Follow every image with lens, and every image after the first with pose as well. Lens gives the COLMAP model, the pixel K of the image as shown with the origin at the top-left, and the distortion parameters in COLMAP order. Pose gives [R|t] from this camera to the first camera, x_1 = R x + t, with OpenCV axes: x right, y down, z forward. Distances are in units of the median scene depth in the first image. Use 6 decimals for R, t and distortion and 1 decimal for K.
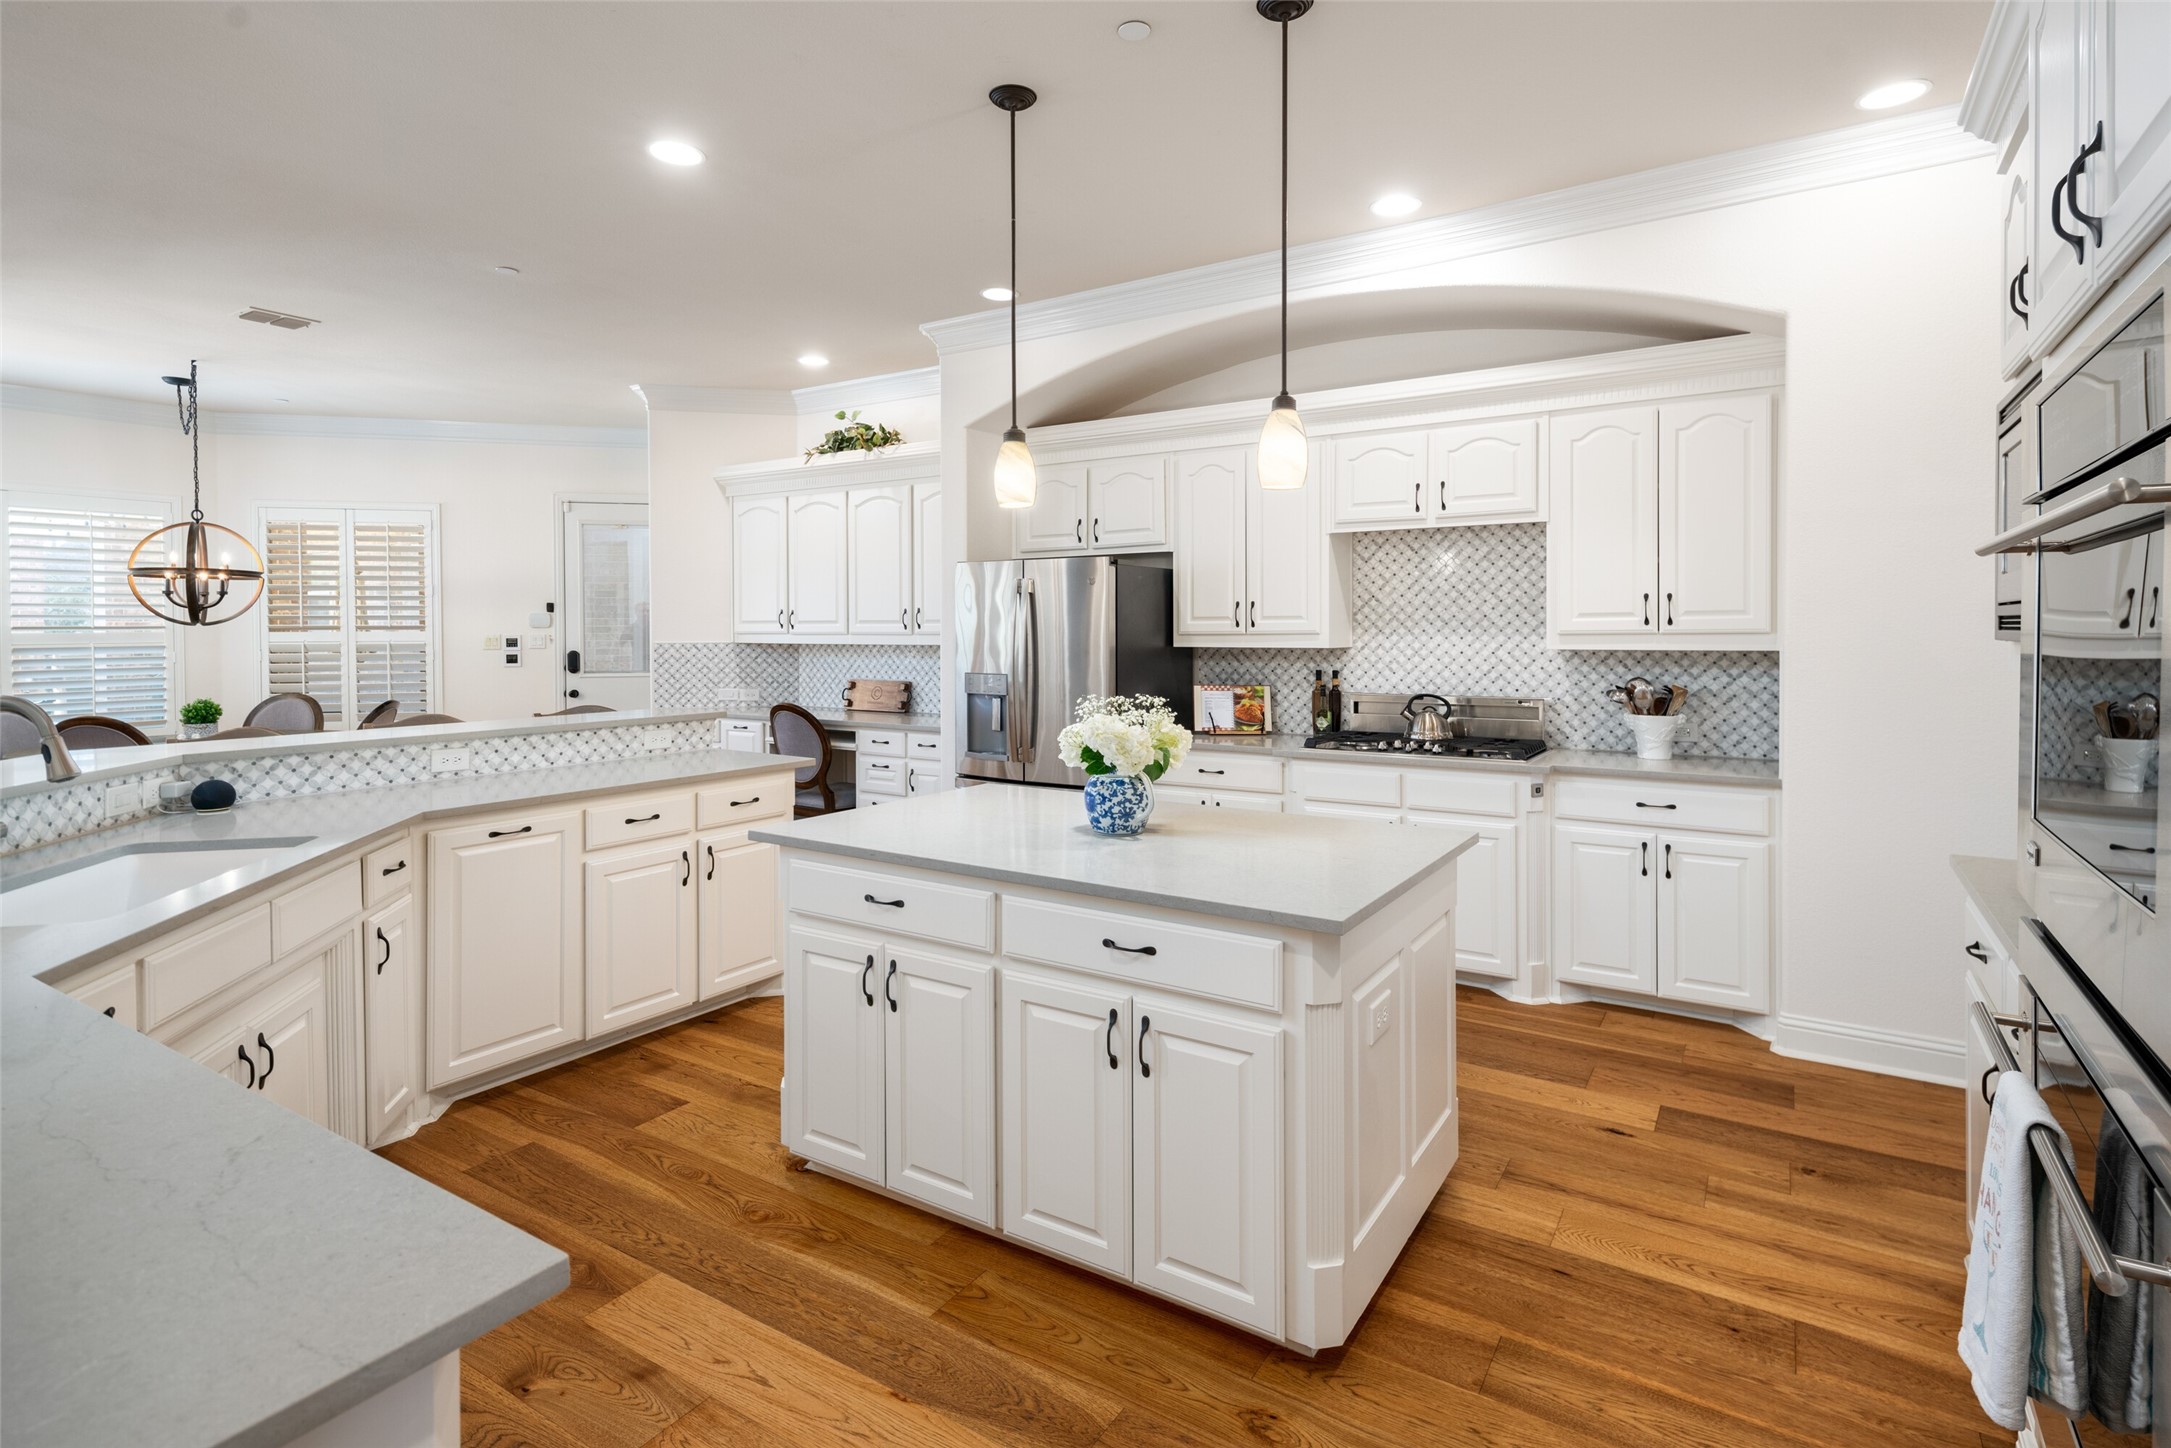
lens RADIAL K [[1058.5, 0, 1044.1], [0, 1058.5, 709.4], [0, 0, 1]] dist [0.005352, -0.002126]
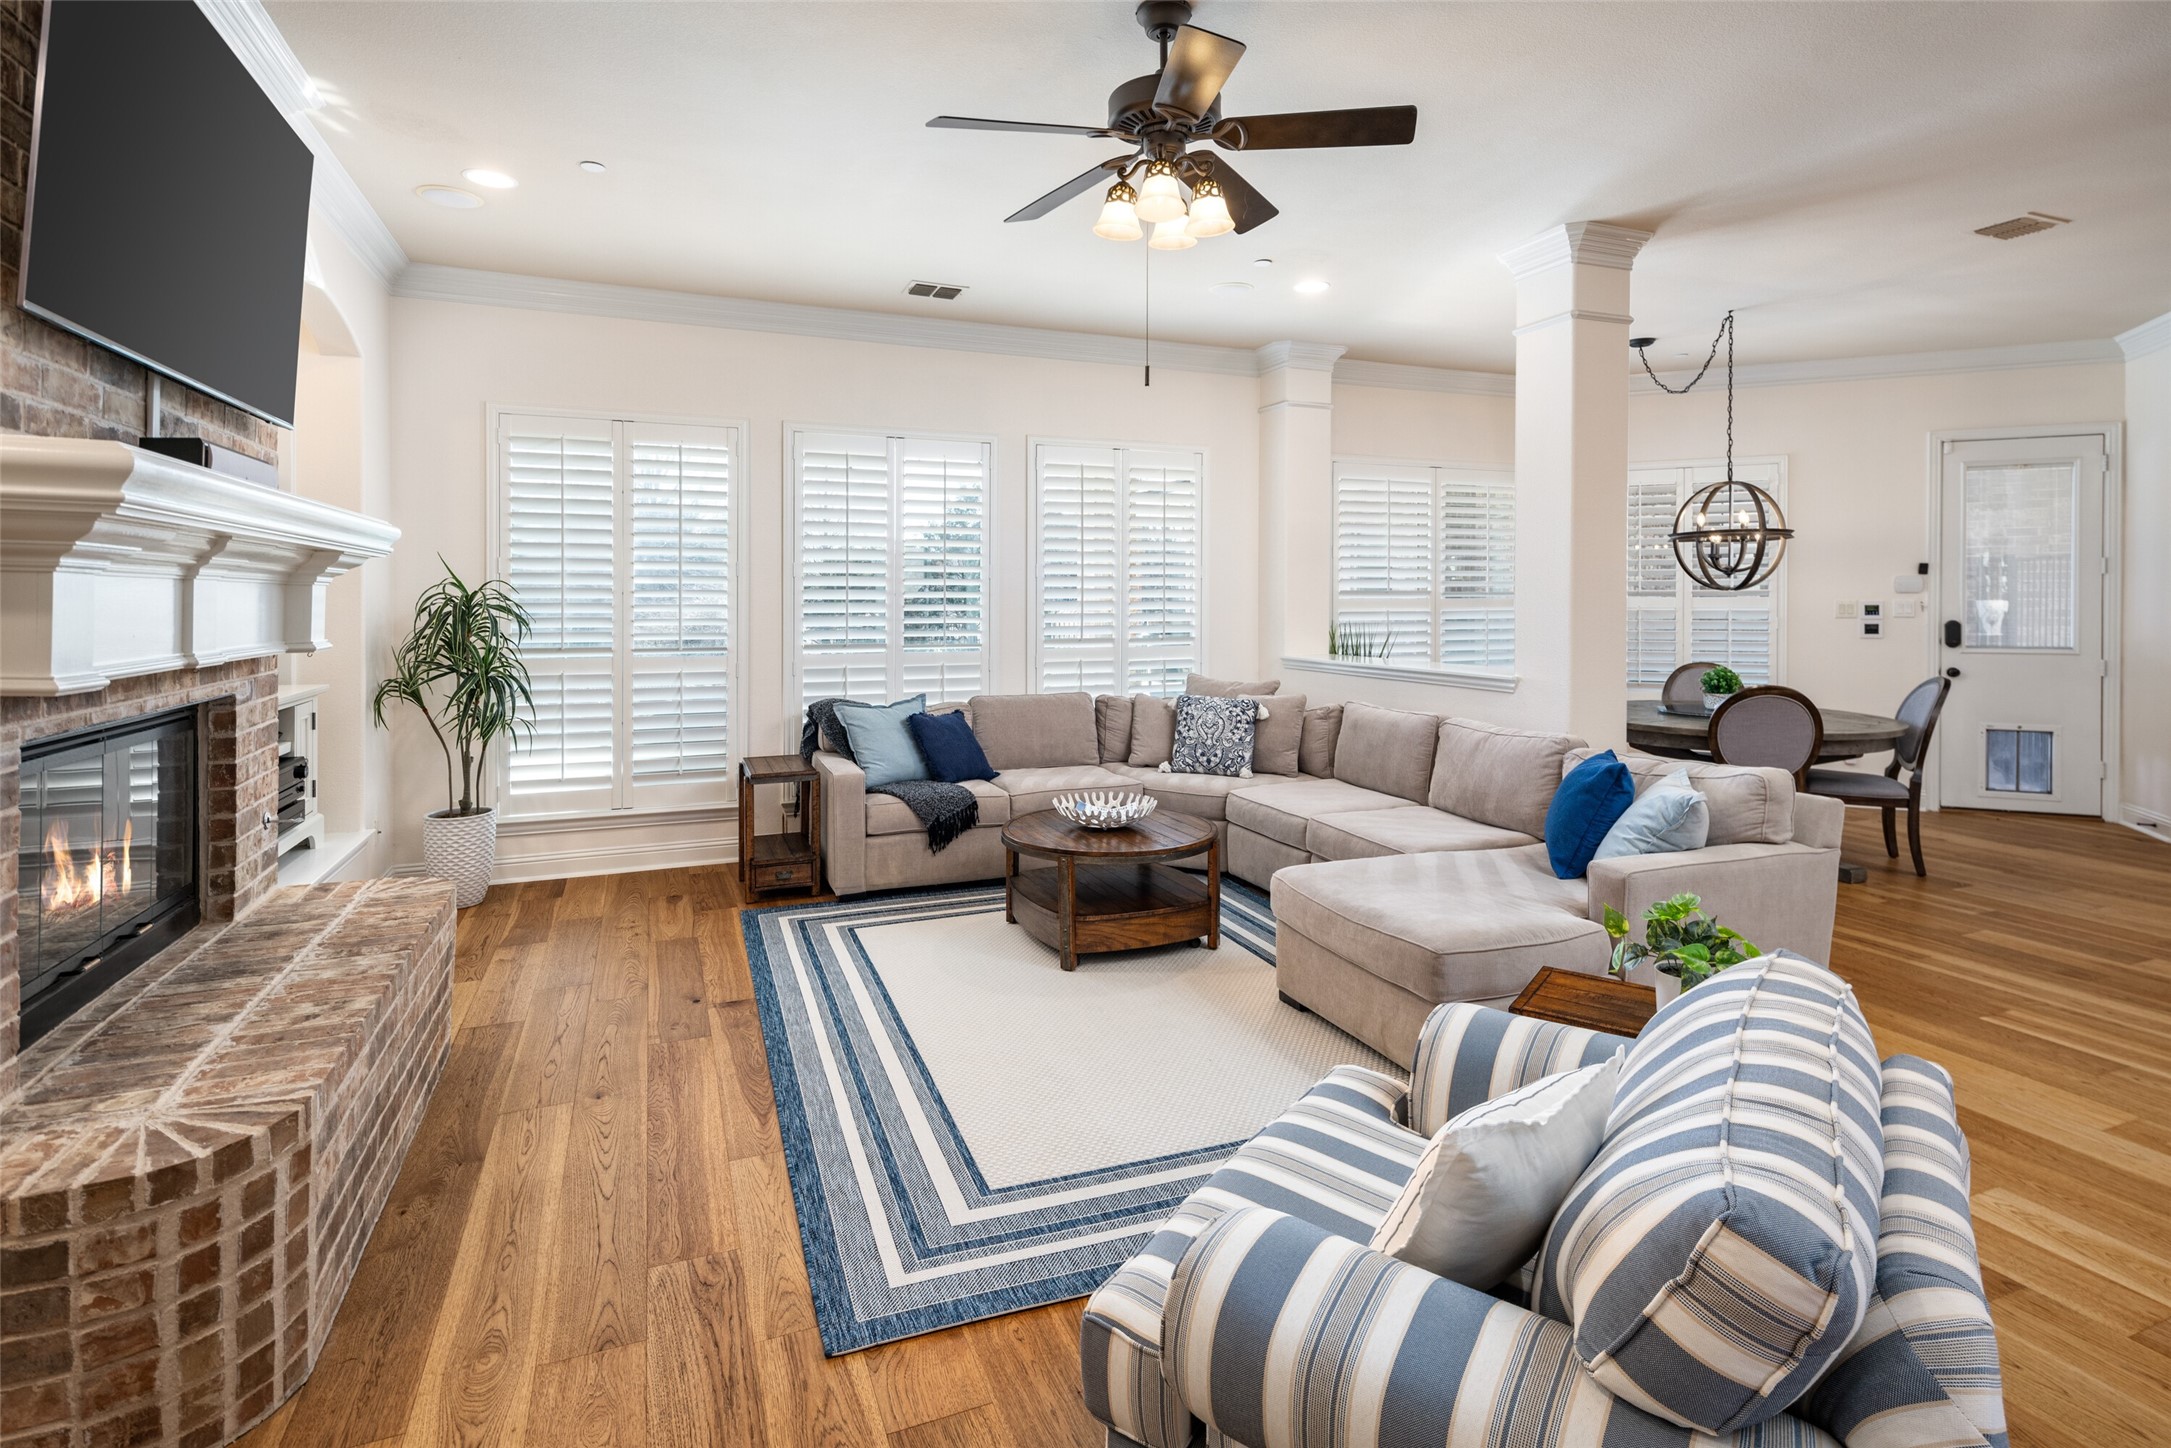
lens RADIAL K [[1058.5, 0, 1087.4], [0, 1058.5, 702.3], [0, 0, 1]] dist [0.005352, -0.002126]
pose [[0.823925, 0.059945, -0.563520, -0.535050], [-0.044572, 0.998164, 0.041012, 0.004922], [0.564944, -0.008674, 0.825084, -0.072083]]
